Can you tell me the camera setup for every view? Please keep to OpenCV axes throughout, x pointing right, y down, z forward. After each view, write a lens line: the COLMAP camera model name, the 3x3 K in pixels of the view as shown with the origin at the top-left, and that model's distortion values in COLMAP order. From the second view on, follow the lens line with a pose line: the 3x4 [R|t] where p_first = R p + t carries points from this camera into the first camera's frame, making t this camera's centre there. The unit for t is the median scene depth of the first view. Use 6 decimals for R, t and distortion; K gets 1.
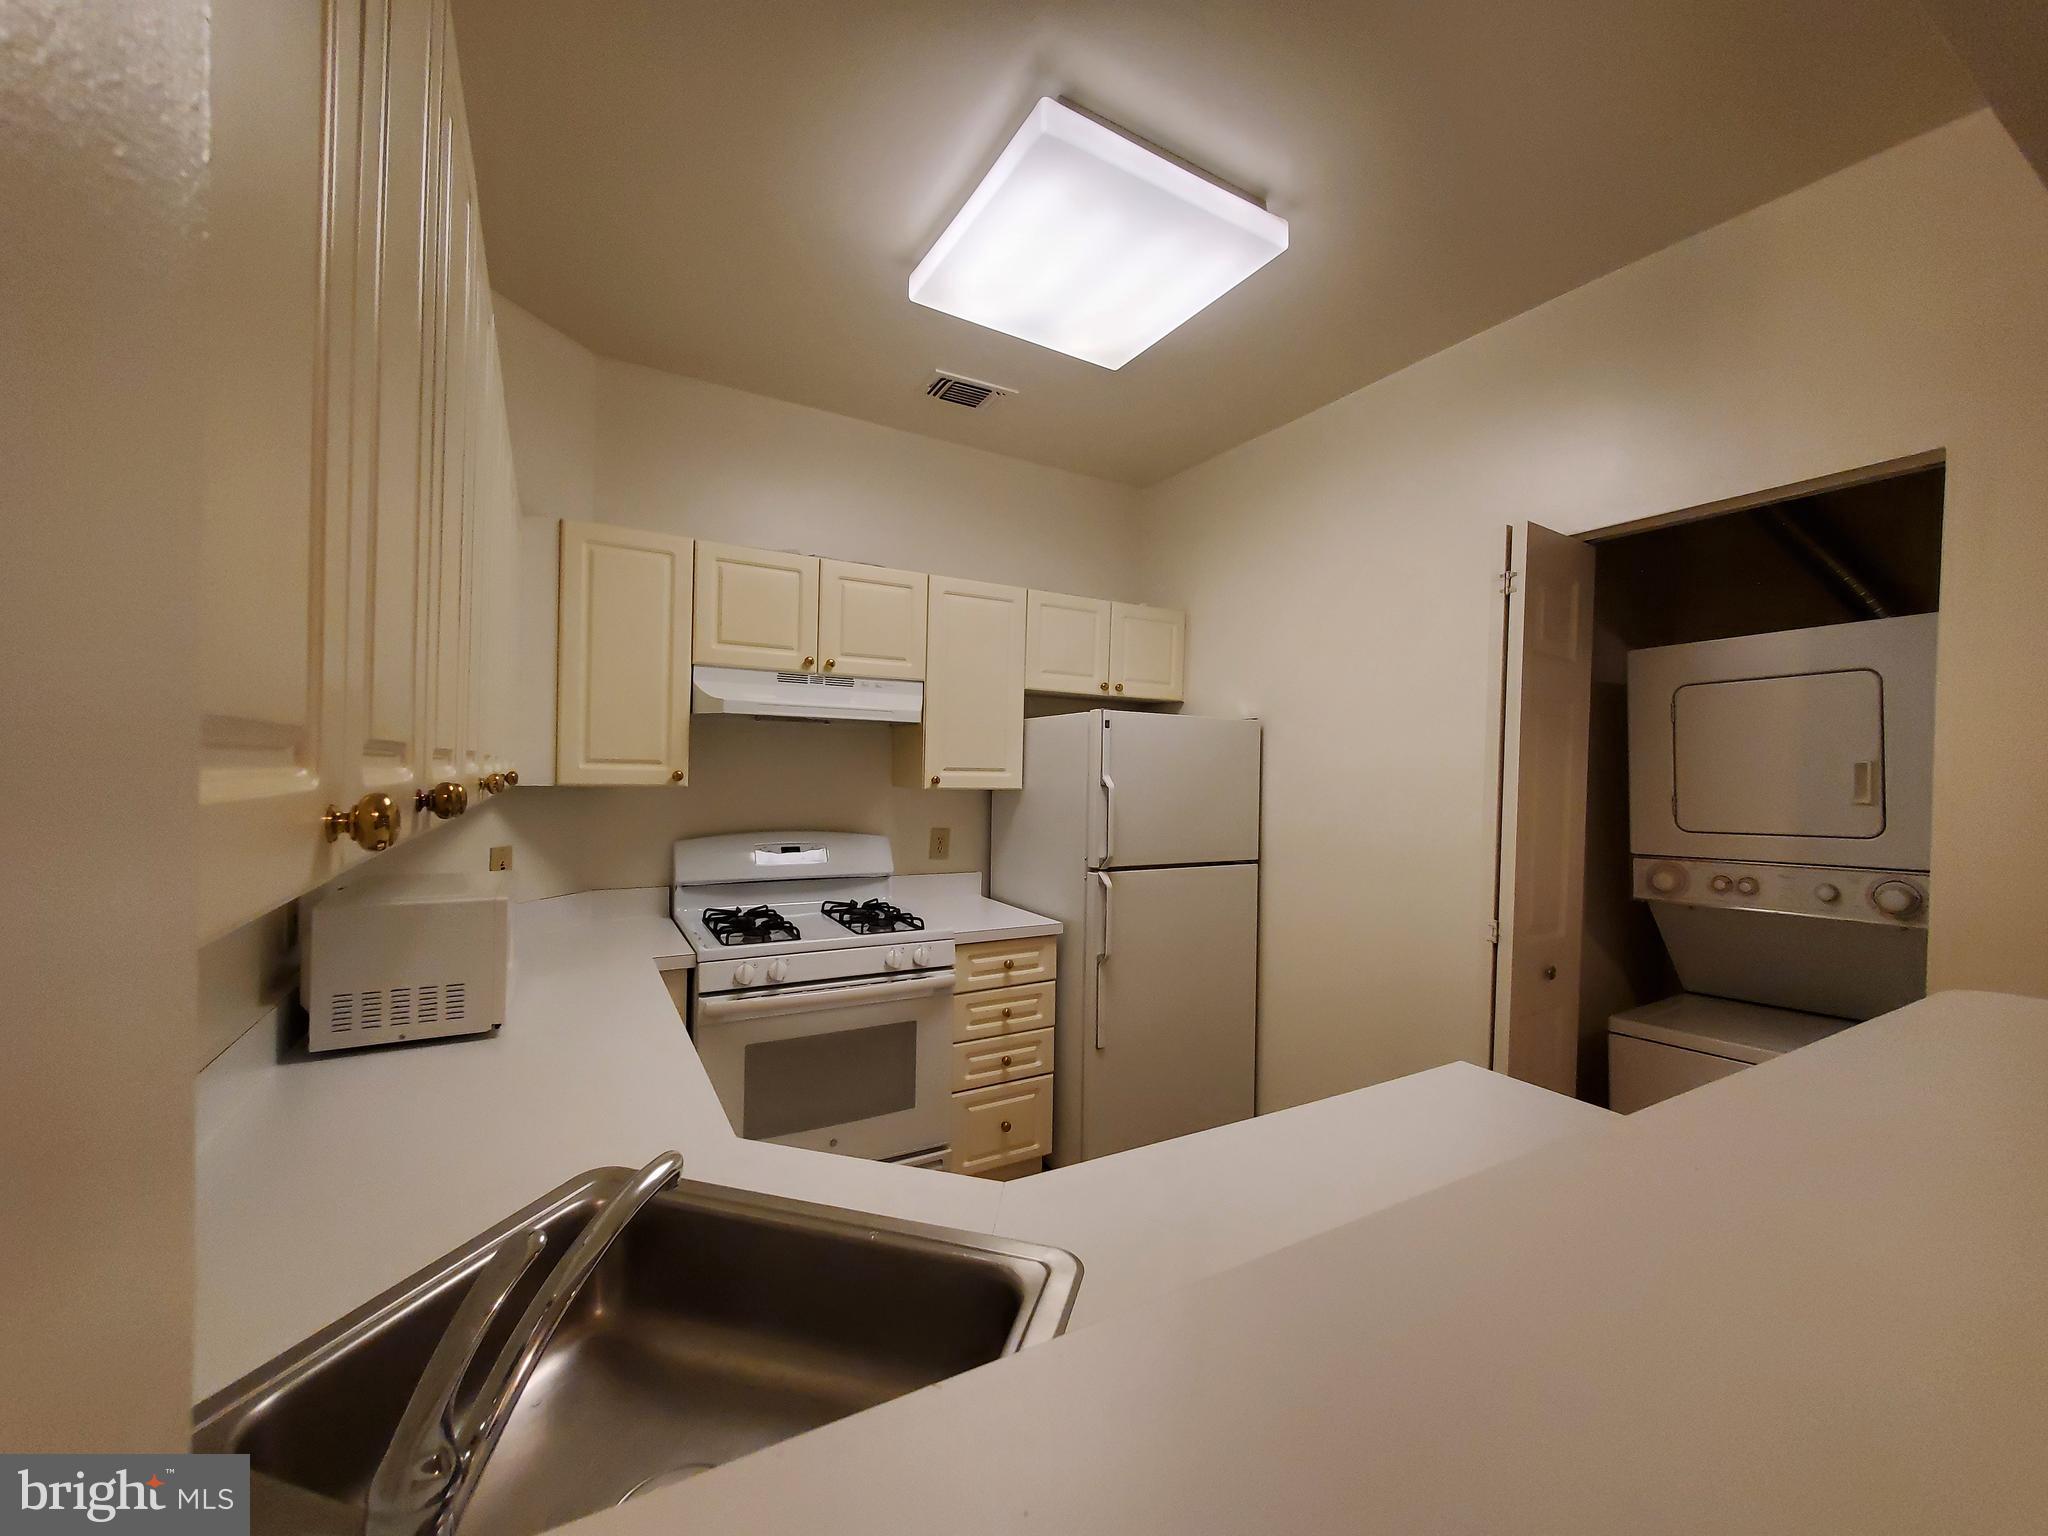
lens RADIAL K [[815.8, 0, 1024.0], [0, 815.8, 768.0], [0, 0, 1]] dist [0.003341, 0.000354]
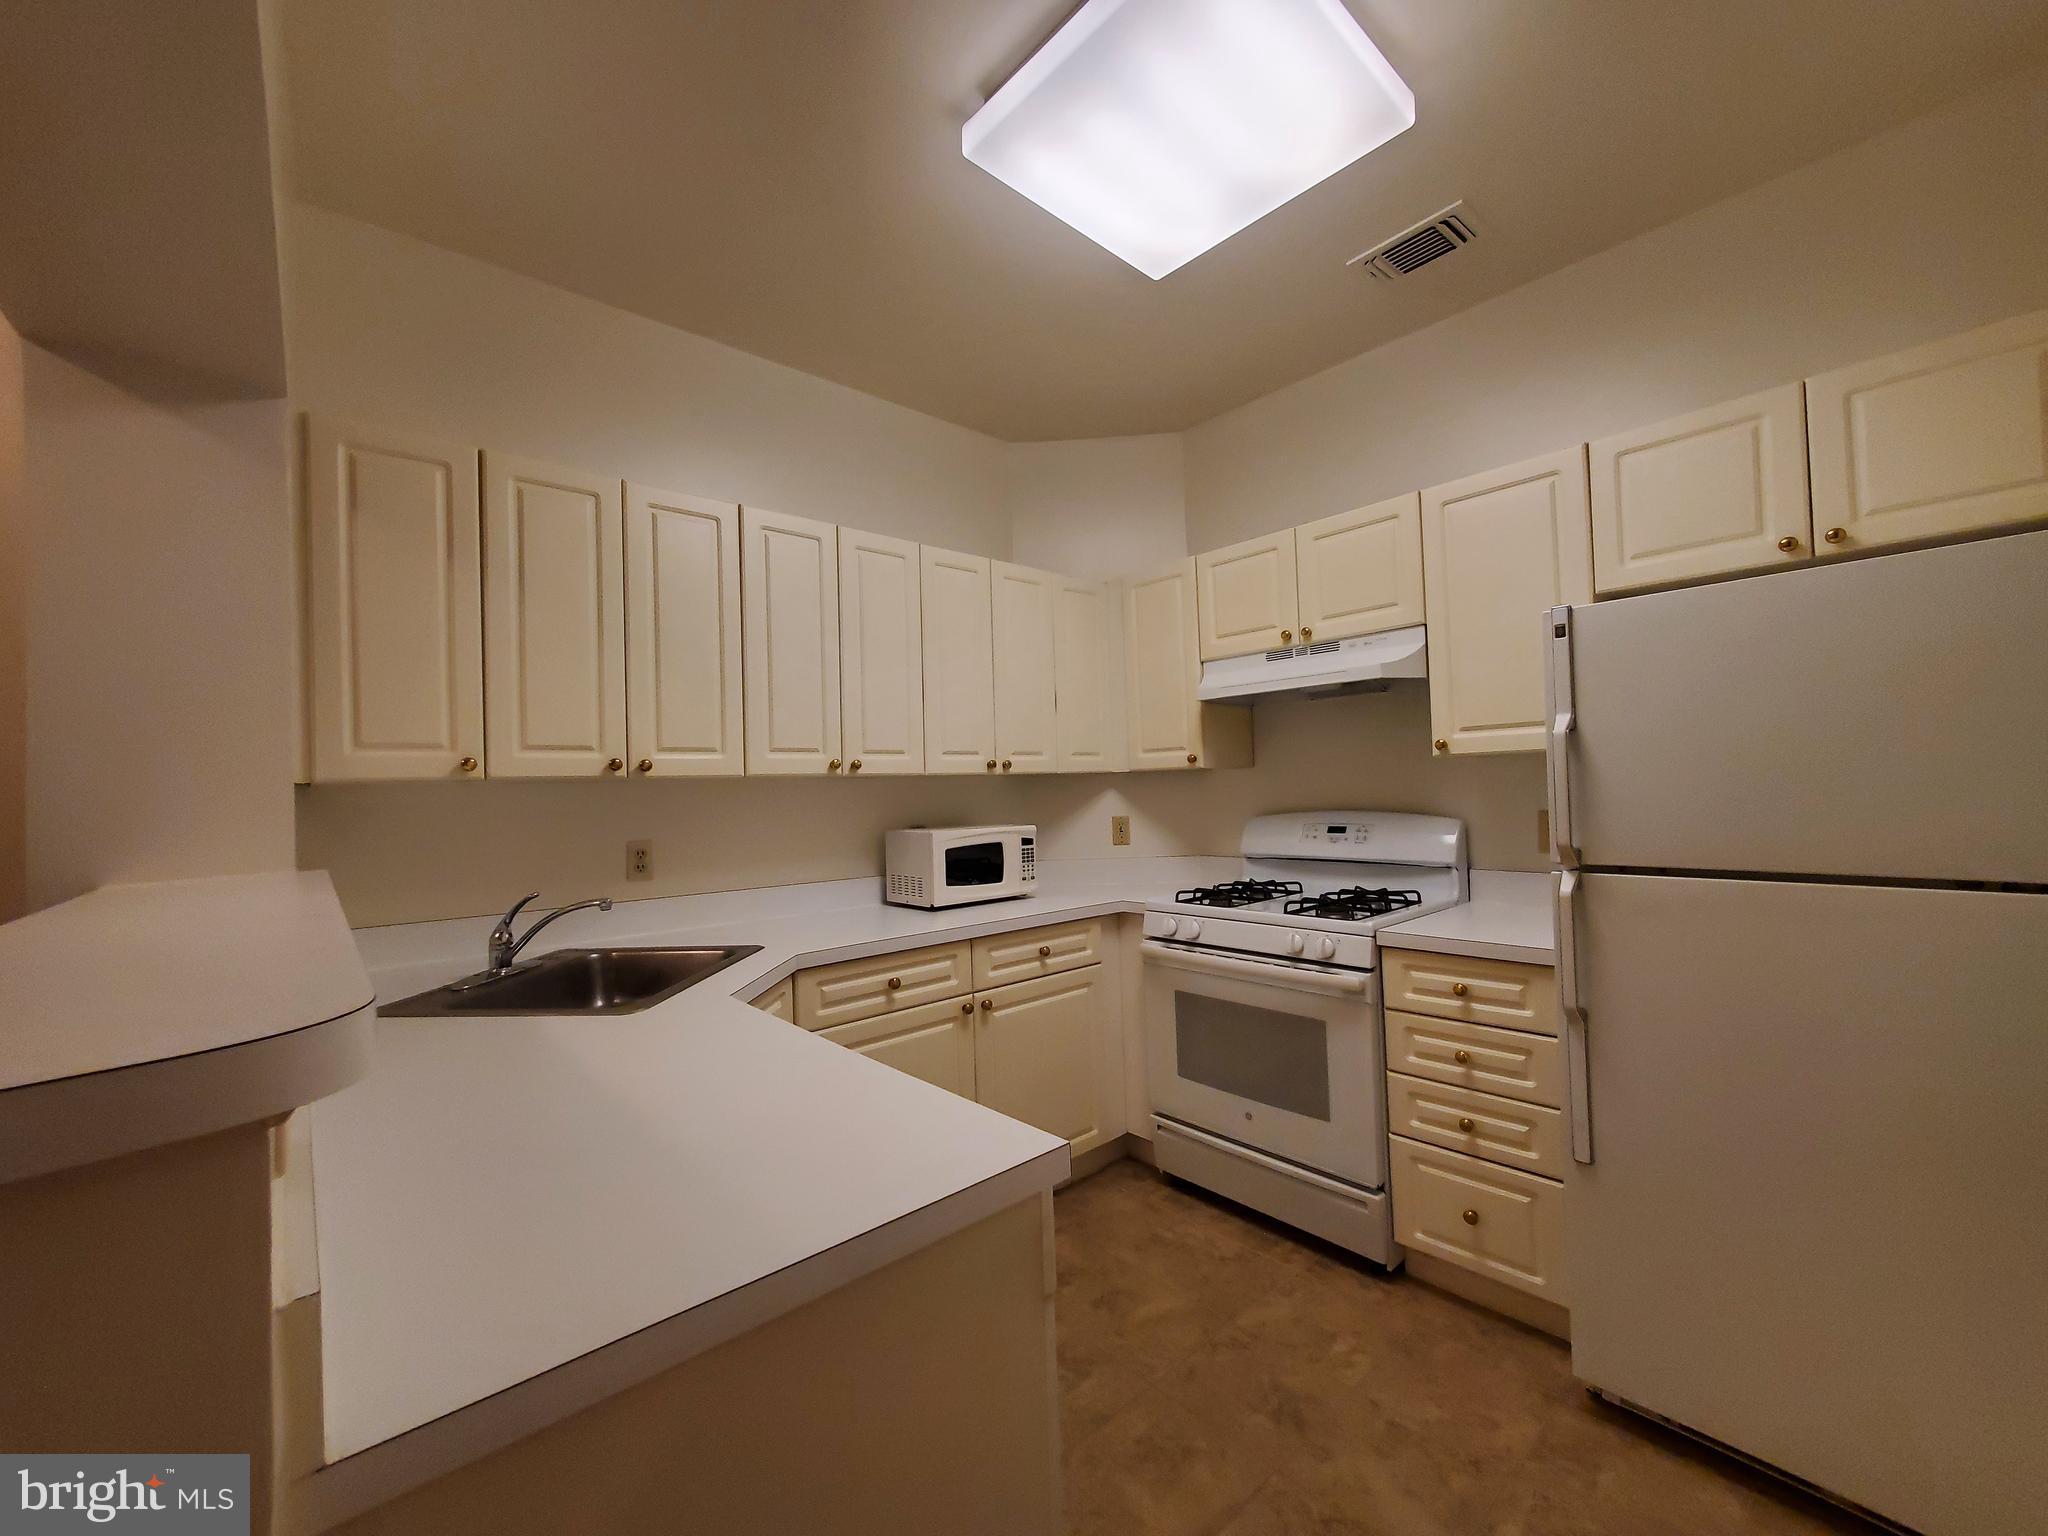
lens RADIAL K [[812.1, 0, 1019.4], [0, 812.1, 773.3], [0, 0, 1]] dist [0.000570, -0.000246]
pose [[0.197454, -0.047473, -0.979162, 0.614798], [0.036069, 0.998502, -0.041138, 0.063728], [0.979648, -0.027195, 0.198870, 0.475873]]
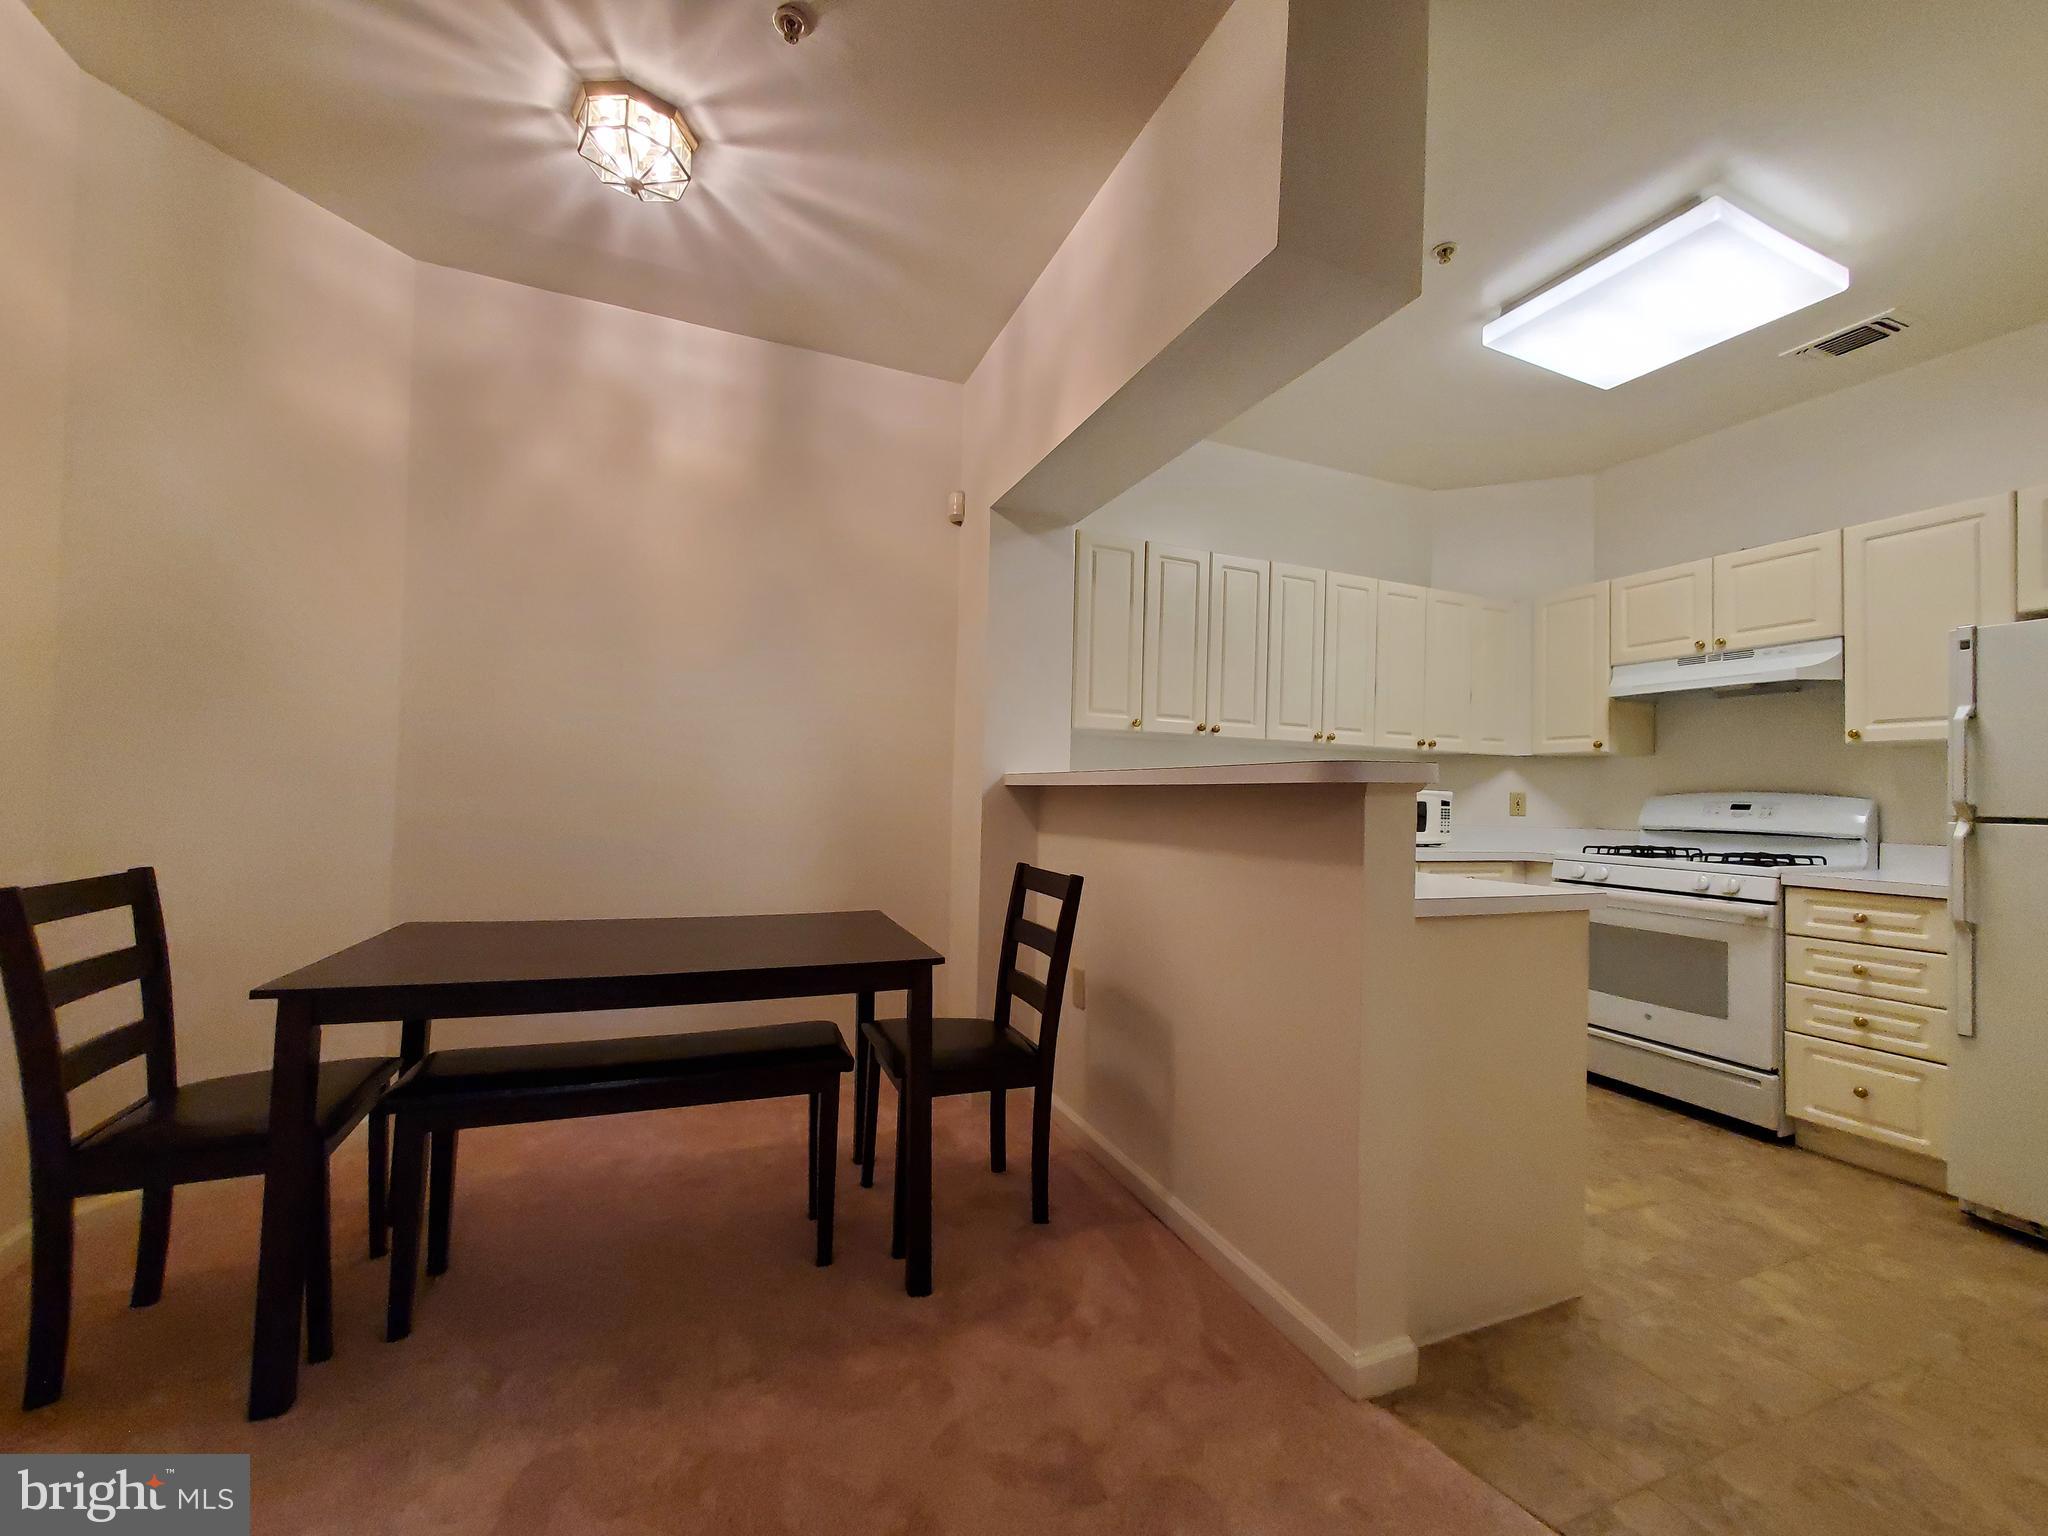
lens RADIAL K [[806.1, 0, 1017.4], [0, 806.1, 772.8], [0, 0, 1]] dist [0.001326, -0.002339]
pose [[-0.136586, -0.049685, -0.989381, 1.036826], [-0.028778, 0.998519, -0.046171, 0.142493], [0.990210, 0.022166, -0.137814, 0.158867]]
